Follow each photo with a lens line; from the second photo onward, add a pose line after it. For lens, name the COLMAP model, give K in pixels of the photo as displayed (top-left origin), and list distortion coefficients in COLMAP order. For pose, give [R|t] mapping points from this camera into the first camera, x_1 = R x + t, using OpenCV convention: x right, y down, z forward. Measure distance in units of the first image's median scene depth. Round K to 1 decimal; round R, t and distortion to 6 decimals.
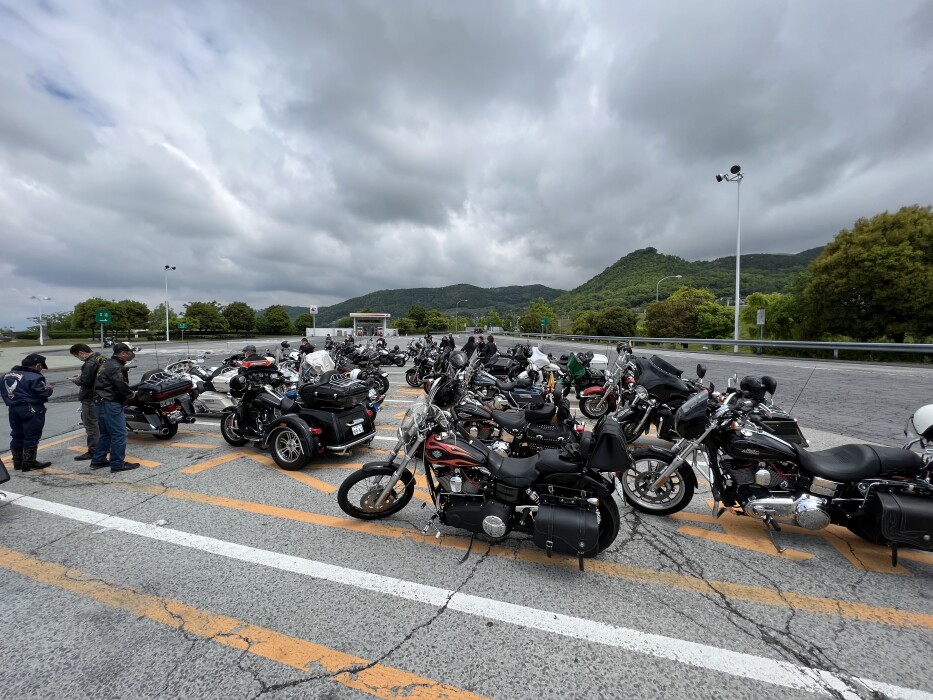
lens RADIAL K [[376.6, 0, 469.6], [0, 376.6, 351.0], [0, 0, 1]] dist [0.000929, 0.000051]
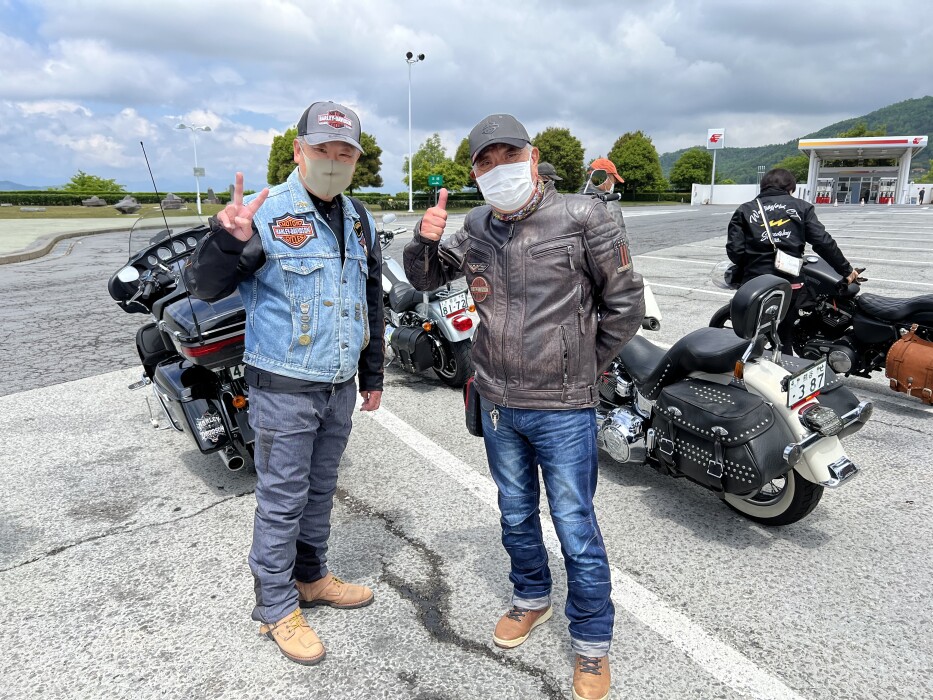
lens RADIAL K [[703.9, 0, 466.2], [0, 703.9, 354.4], [0, 0, 1]] dist [0.008037, -0.001819]
pose [[0.717115, 0.150725, -0.680461, -0.042194], [-0.035227, 0.982926, 0.180597, -0.006267], [0.696064, -0.105538, 0.710181, 0.214857]]
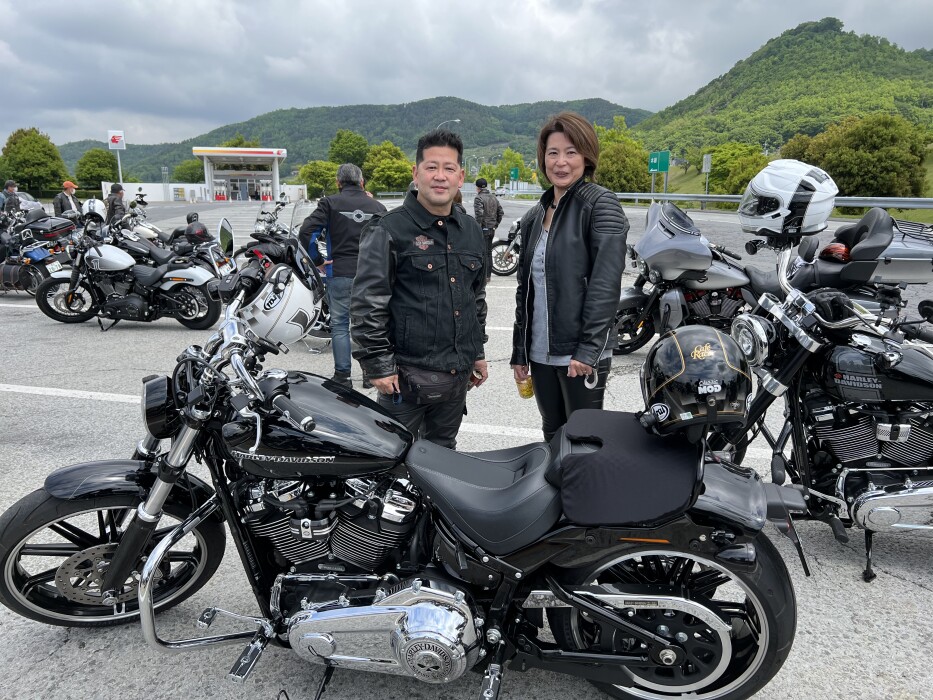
lens RADIAL K [[703.9, 0, 466.2], [0, 703.9, 354.4], [0, 0, 1]] dist [0.008037, -0.001819]
pose [[0.999941, -0.000421, 0.010890, -0.007122], [-0.001435, 0.985463, 0.169883, -0.002027], [-0.010804, -0.169888, 0.985404, 0.118642]]
